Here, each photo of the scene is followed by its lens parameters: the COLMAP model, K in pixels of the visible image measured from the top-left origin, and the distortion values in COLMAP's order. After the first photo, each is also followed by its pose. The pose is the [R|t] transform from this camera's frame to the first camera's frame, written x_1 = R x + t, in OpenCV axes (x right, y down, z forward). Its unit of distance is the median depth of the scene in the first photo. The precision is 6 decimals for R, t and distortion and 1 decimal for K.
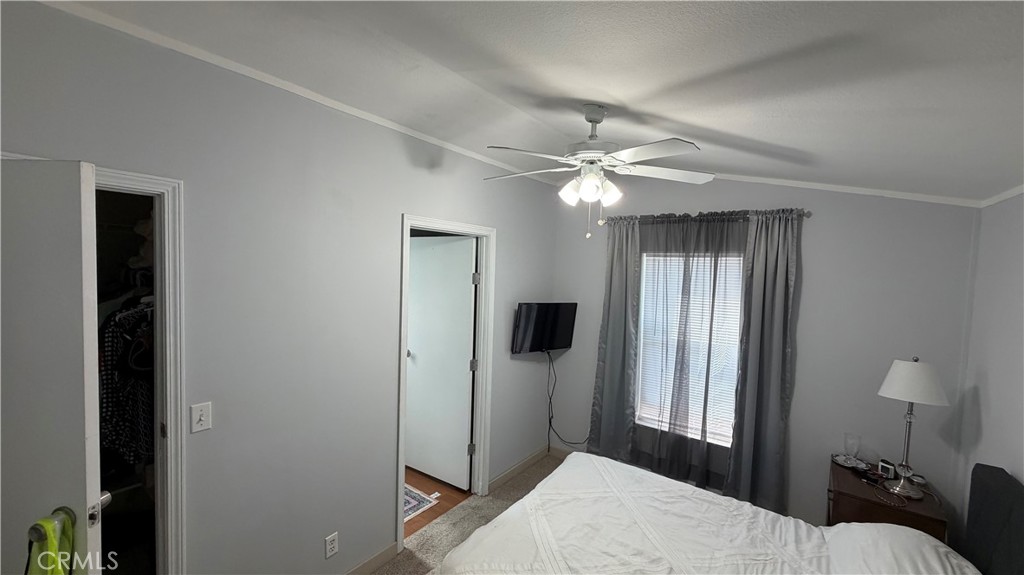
lens RADIAL K [[407.5, 0, 506.5], [0, 407.5, 287.8], [0, 0, 1]] dist [-0.001775, 0.000664]
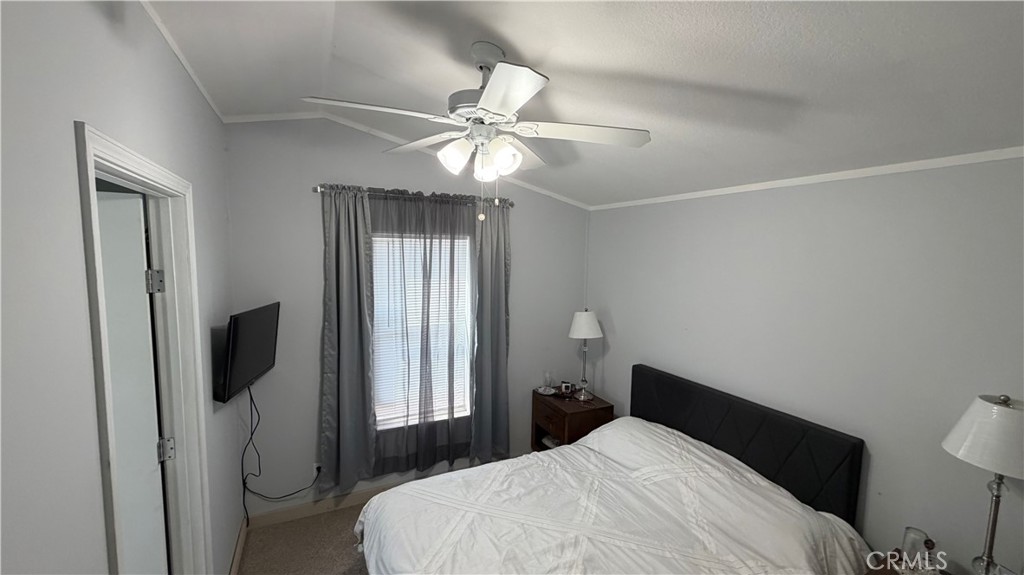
lens RADIAL K [[407.5, 0, 510.6], [0, 407.5, 288.3], [0, 0, 1]] dist [-0.001775, 0.000664]
pose [[0.462804, -0.104833, 0.880240, -0.310270], [0.045037, 0.994481, 0.094760, -0.041114], [-0.885316, -0.004212, 0.464971, 0.380100]]
